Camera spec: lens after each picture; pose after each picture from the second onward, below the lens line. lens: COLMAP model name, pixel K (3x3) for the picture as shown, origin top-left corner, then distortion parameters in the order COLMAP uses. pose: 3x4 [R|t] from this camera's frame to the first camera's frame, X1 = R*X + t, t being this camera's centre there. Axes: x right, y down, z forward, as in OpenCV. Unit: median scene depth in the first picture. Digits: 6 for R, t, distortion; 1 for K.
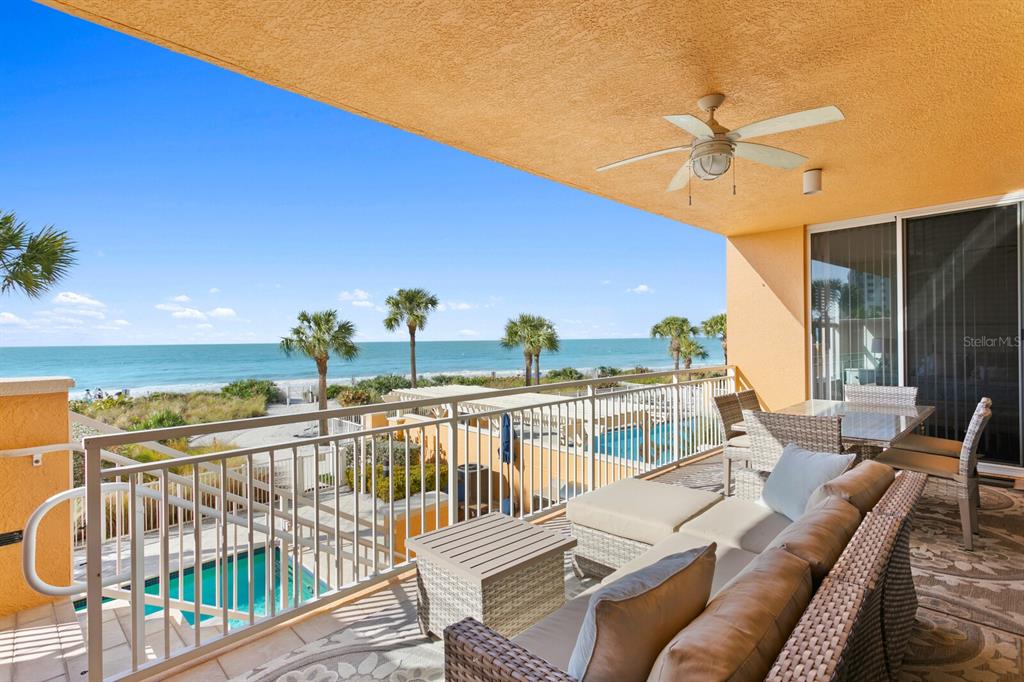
lens RADIAL K [[487.6, 0, 504.7], [0, 487.6, 337.9], [0, 0, 1]] dist [0.005013, 0.001846]
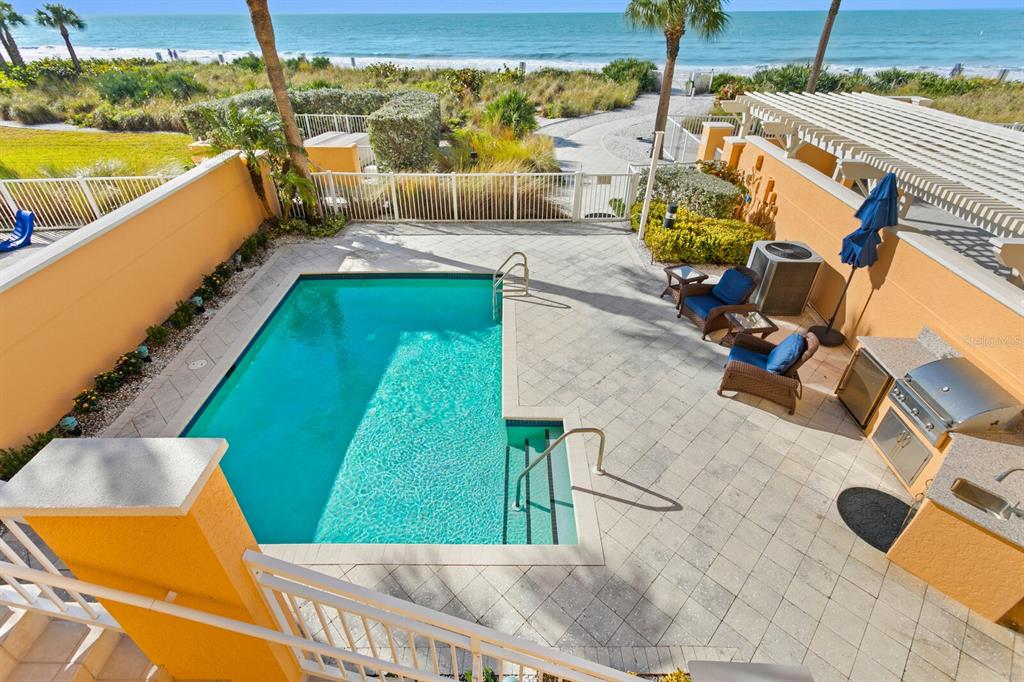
lens RADIAL K [[487.6, 0, 504.7], [0, 487.6, 337.9], [0, 0, 1]] dist [0.005013, 0.001846]
pose [[0.702856, 0.402503, -0.586502, 0.046876], [-0.001166, 0.825163, 0.564893, 0.005109], [0.711331, -0.396355, 0.580440, 0.189799]]
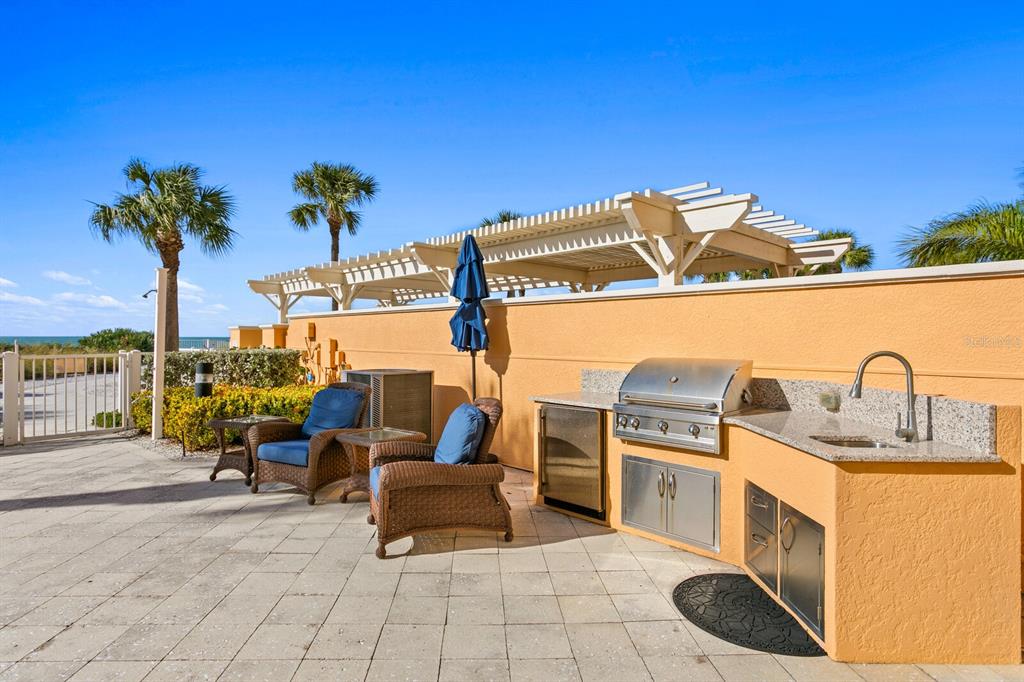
lens RADIAL K [[534.1, 0, 504.7], [0, 534.1, 337.2], [0, 0, 1]] dist [-0.003008, -0.000013]
pose [[0.999168, 0.008109, 0.039969, 0.009625], [-0.008196, 0.999964, 0.002026, 0.128301], [-0.039952, -0.002352, 0.999199, 0.281560]]
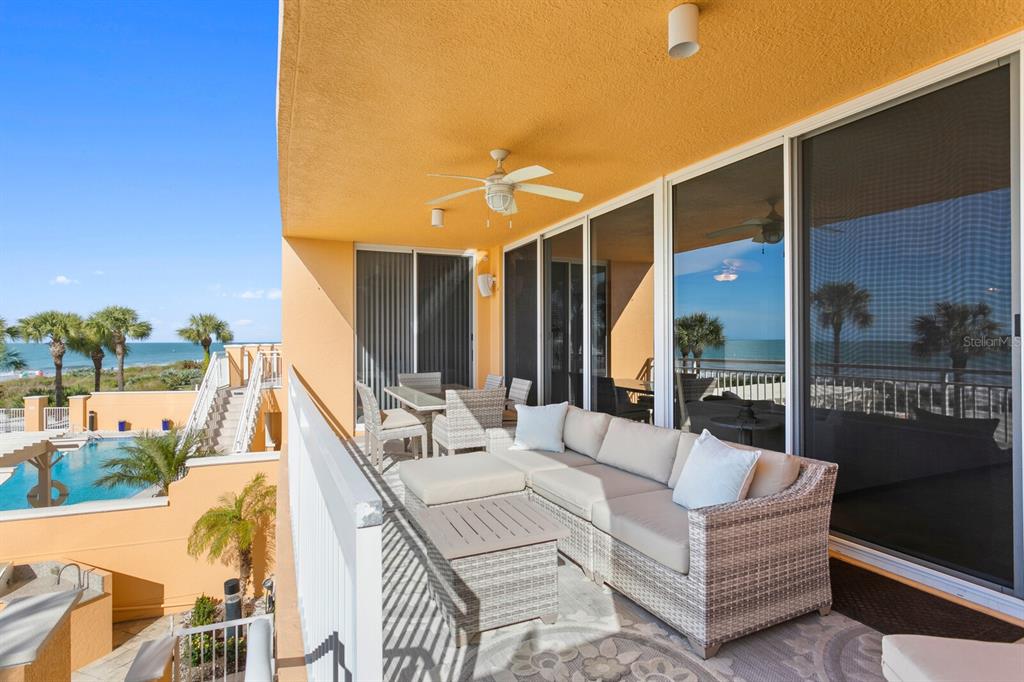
lens RADIAL K [[499.1, 0, 512.0], [0, 499.1, 341.0], [0, 0, 1]] dist [-0.002150, -0.000272]
pose [[0.330209, 0.010766, 0.943846, -0.094650], [-0.004130, 0.999942, -0.009961, 0.004728], [-0.943899, -0.000609, 0.330235, 0.056697]]
